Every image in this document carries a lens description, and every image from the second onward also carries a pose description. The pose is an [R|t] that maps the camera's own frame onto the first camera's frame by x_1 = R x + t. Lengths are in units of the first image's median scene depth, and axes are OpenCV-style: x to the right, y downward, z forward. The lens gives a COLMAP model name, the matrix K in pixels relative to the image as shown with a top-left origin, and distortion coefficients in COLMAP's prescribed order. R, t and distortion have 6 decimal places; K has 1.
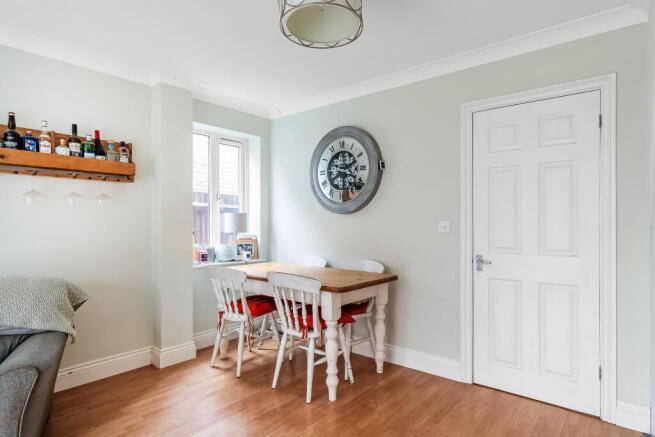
lens RADIAL K [[366.2, 0, 344.2], [0, 366.2, 218.8], [0, 0, 1]] dist [0.001040, 0.000300]
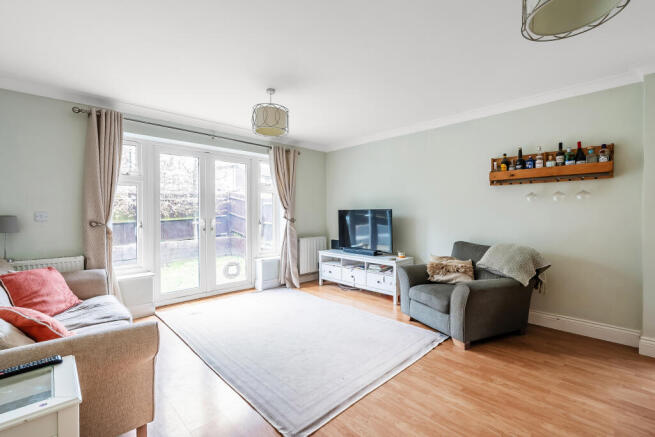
lens RADIAL K [[286.1, 0, 325.9], [0, 286.1, 216.3], [0, 0, 1]] dist [-0.000519, -0.000163]
pose [[-0.141114, 0.005818, -0.989976, 0.434636], [0.006085, 0.999969, 0.005010, 0.010615], [0.989975, -0.005317, -0.141145, 0.251027]]
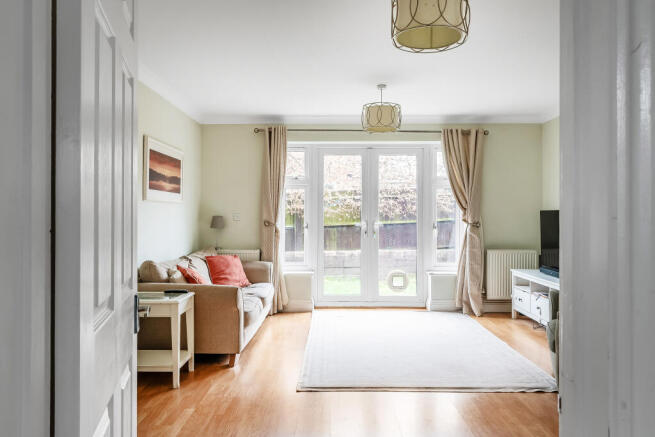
lens RADIAL K [[478.0, 0, 328.7], [0, 478.0, 212.8], [0, 0, 1]] dist [0.004709, 0.001809]
pose [[-0.789300, -0.008599, -0.613947, 0.581631], [-0.002801, 0.999942, -0.010405, 0.013348], [0.614001, -0.006493, -0.789279, 1.074133]]
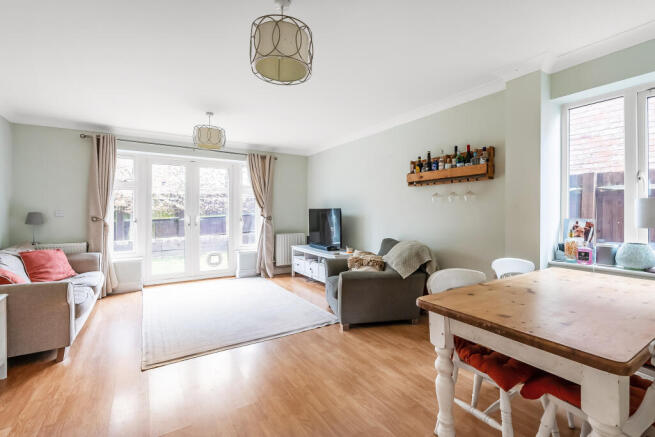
lens RADIAL K [[293.3, 0, 330.0], [0, 293.3, 212.1], [0, 0, 1]] dist [0.001009, -0.000244]
pose [[-0.329145, -0.004036, -0.944271, 0.506630], [0.001079, 0.999989, -0.004650, 0.012558], [0.944279, -0.002550, -0.329137, 0.846523]]
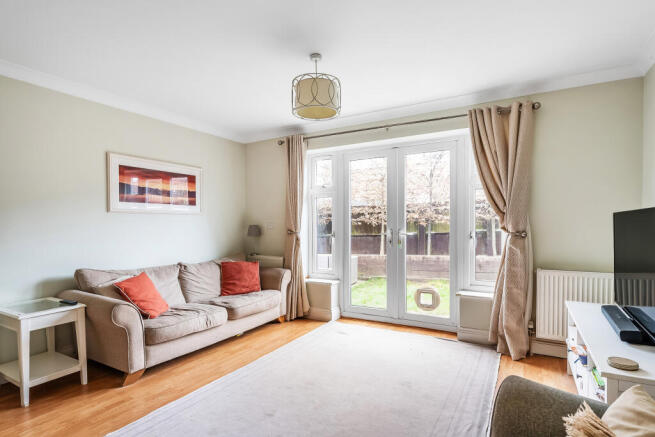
lens RADIAL K [[339.9, 0, 329.2], [0, 339.9, 232.3], [0, 0, 1]] dist [0.000391, 0.000136]
pose [[-0.988154, 0.007318, -0.153294, -0.435806], [0.004400, 0.999803, 0.019366, 0.011113], [0.153405, 0.018462, -0.987991, 0.806529]]
